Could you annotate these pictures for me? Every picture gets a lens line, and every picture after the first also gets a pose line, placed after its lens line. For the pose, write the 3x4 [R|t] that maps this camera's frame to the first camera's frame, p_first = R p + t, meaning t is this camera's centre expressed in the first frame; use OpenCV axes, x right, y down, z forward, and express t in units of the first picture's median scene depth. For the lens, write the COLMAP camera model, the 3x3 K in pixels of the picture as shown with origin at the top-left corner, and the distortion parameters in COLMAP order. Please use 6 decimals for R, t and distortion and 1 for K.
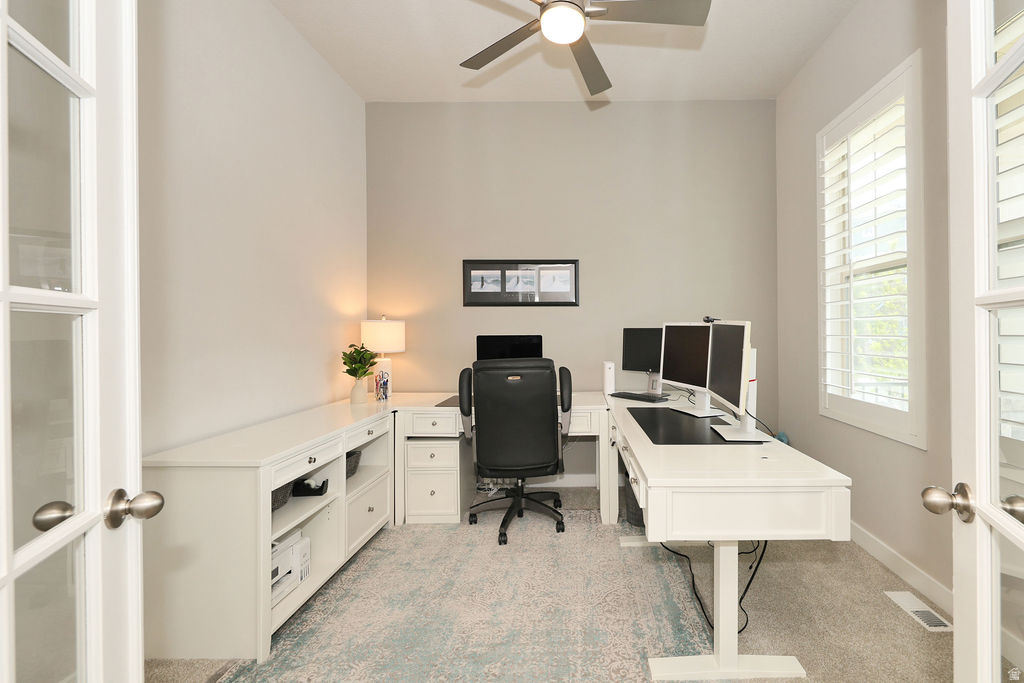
lens RADIAL K [[428.3, 0, 513.7], [0, 428.3, 332.4], [0, 0, 1]] dist [0.000593, 0.000063]
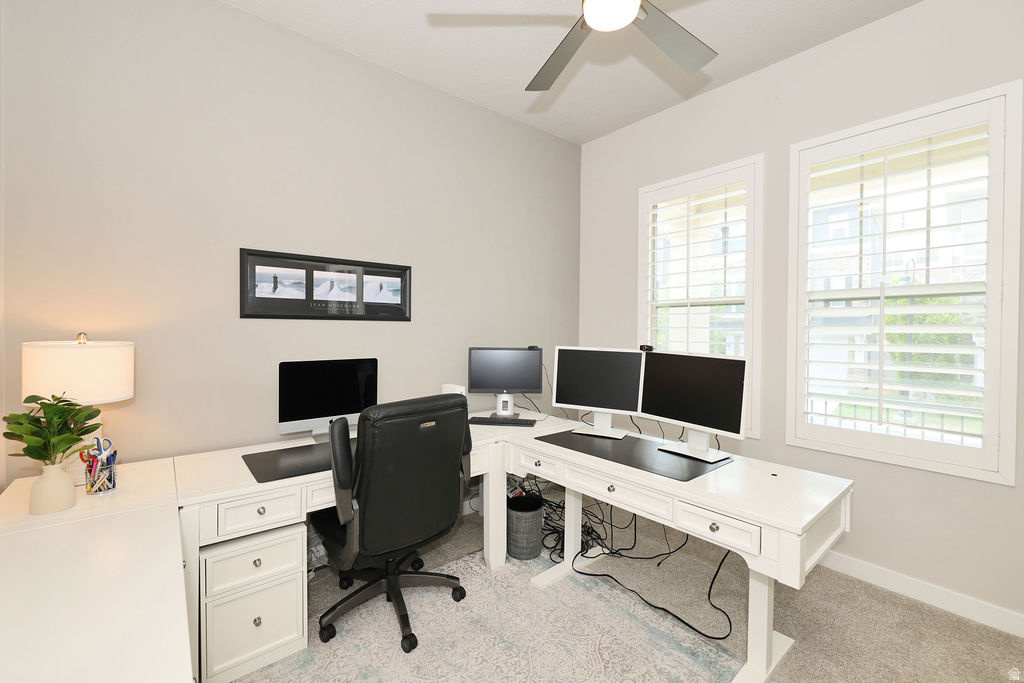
lens RADIAL K [[428.3, 0, 511.6], [0, 428.3, 341.5], [0, 0, 1]] dist [0.000593, 0.000063]
pose [[0.736335, -0.015387, 0.676442, -0.268614], [0.006056, 0.999851, 0.016151, -0.033962], [-0.676590, -0.007795, 0.736319, 0.234845]]
